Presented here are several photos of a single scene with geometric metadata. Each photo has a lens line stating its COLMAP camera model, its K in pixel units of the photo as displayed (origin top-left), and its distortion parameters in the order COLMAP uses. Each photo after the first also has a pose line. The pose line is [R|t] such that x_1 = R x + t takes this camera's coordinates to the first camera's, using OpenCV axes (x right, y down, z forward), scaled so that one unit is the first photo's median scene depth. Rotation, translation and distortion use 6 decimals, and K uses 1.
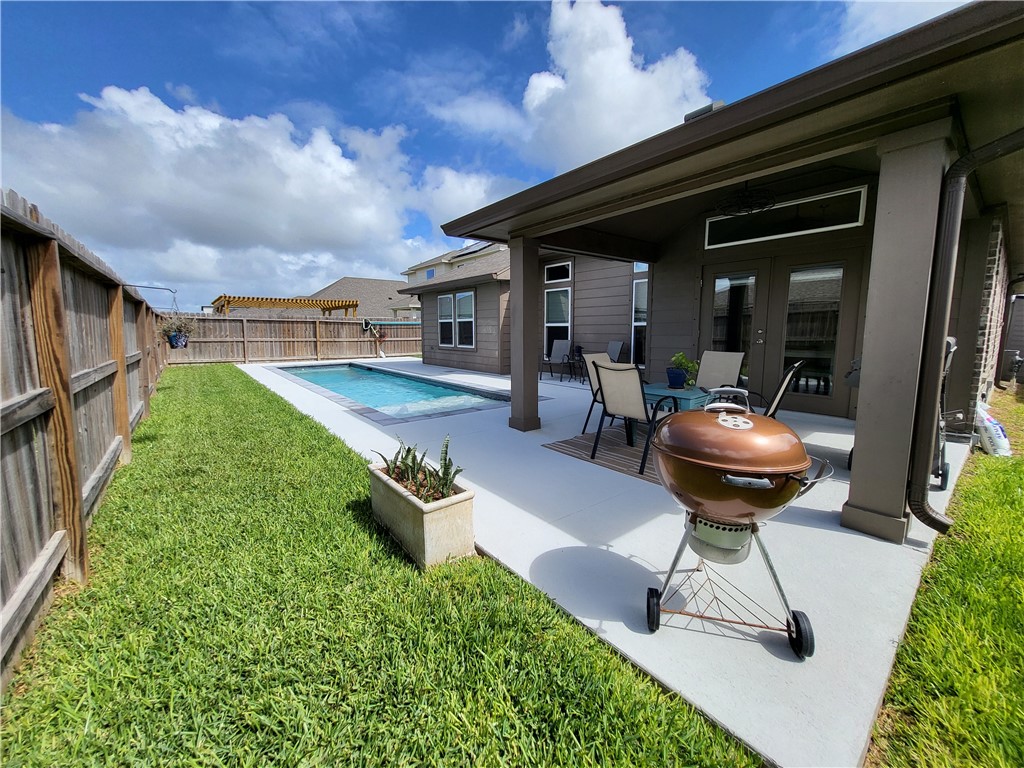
lens RADIAL K [[404.8, 0, 510.7], [0, 404.8, 381.7], [0, 0, 1]] dist [0.000751, 0.000025]
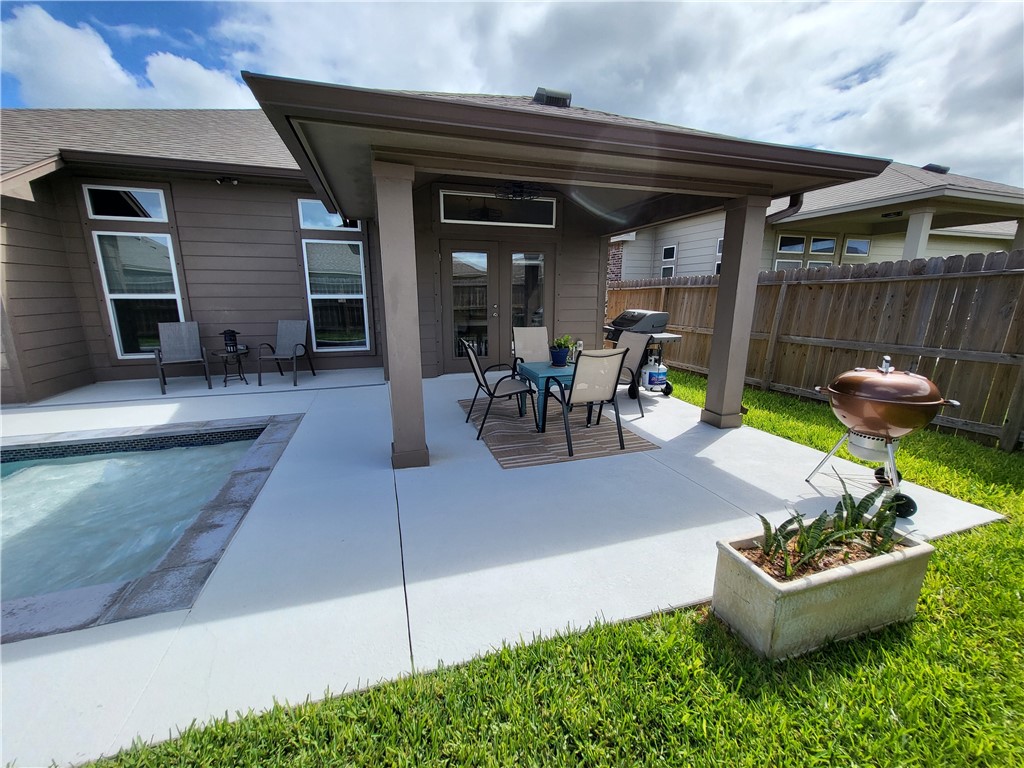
lens RADIAL K [[404.8, 0, 511.9], [0, 404.8, 380.8], [0, 0, 1]] dist [0.000751, 0.000025]
pose [[0.360433, -0.198141, 0.911498, -0.304098], [0.115949, 0.979117, 0.166991, -0.069269], [-0.925550, 0.045498, 0.375881, 0.355738]]
